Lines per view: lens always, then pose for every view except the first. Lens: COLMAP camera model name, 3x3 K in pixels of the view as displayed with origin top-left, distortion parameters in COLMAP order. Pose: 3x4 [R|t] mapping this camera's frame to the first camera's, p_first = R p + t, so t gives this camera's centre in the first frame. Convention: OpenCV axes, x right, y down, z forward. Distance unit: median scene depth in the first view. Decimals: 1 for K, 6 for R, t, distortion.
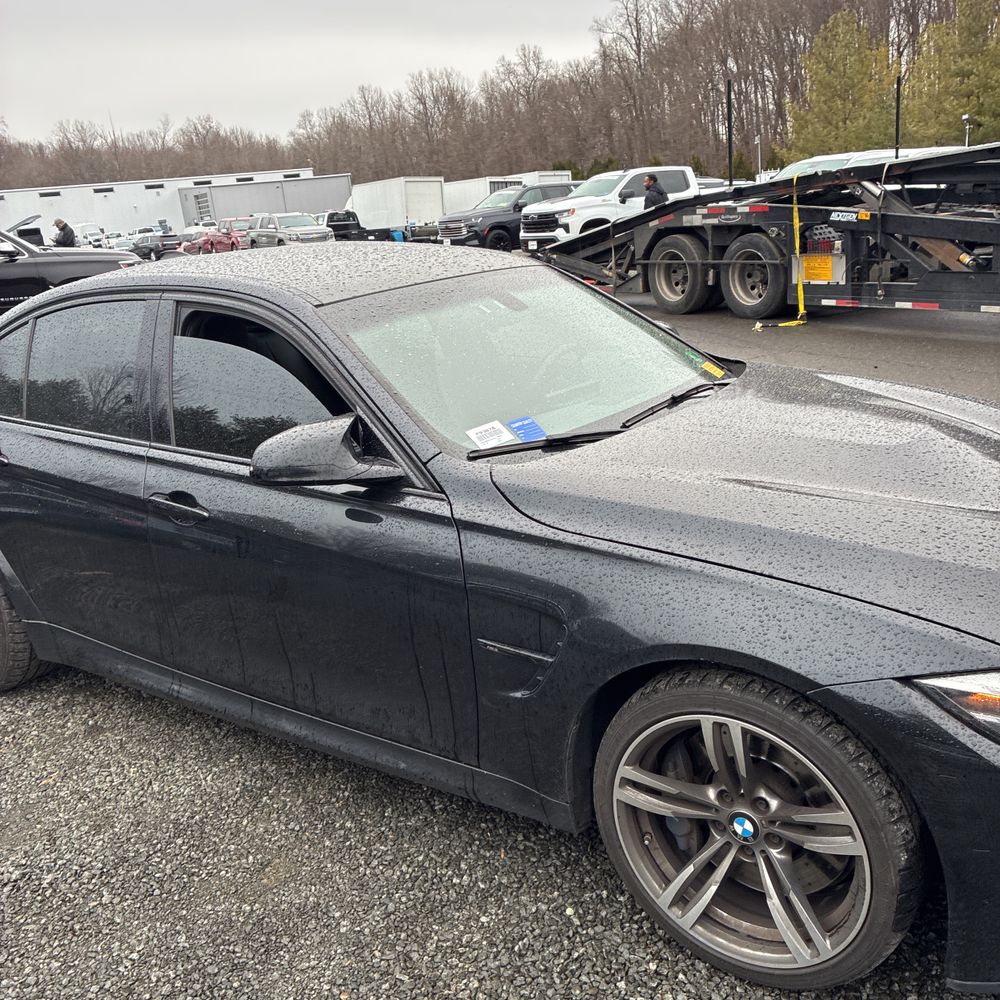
lens RADIAL K [[1001.2, 0, 496.4], [0, 1001.2, 495.2], [0, 0, 1]] dist [0.019996, 0.000000]
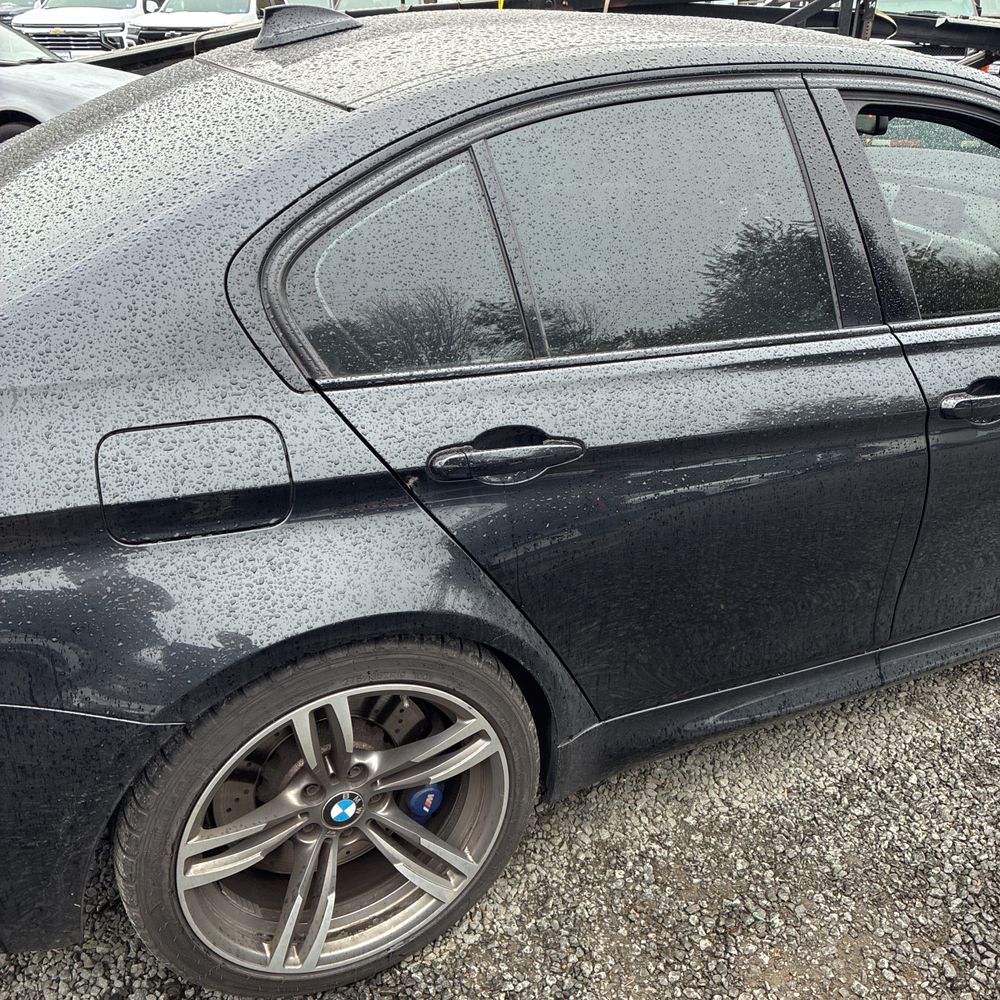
lens RADIAL K [[1001.2, 0, 505.9], [0, 1001.2, 519.3], [0, 0, 1]] dist [0.019996, 0.000000]
pose [[0.464585, -0.367949, 0.805465, -0.223474], [0.234402, 0.928241, 0.288834, -0.071875], [-0.853942, 0.054615, 0.517495, 0.427870]]
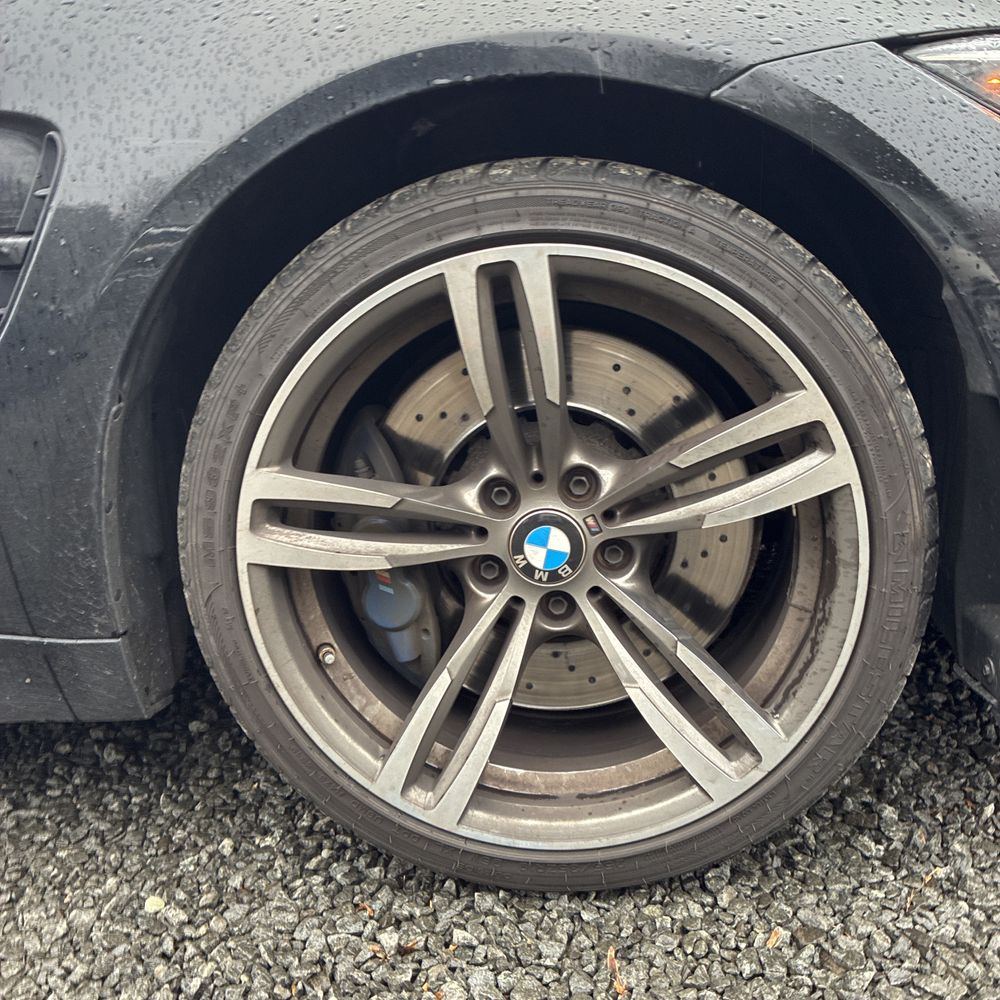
lens RADIAL K [[1001.2, 0, 498.7], [0, 1001.2, 505.5], [0, 0, 1]] dist [0.019996, 0.000000]
pose [[0.860268, -0.117610, 0.496092, 0.007679], [0.148975, 0.988550, -0.023976, 0.290398], [-0.487592, 0.094530, 0.867939, 0.566066]]
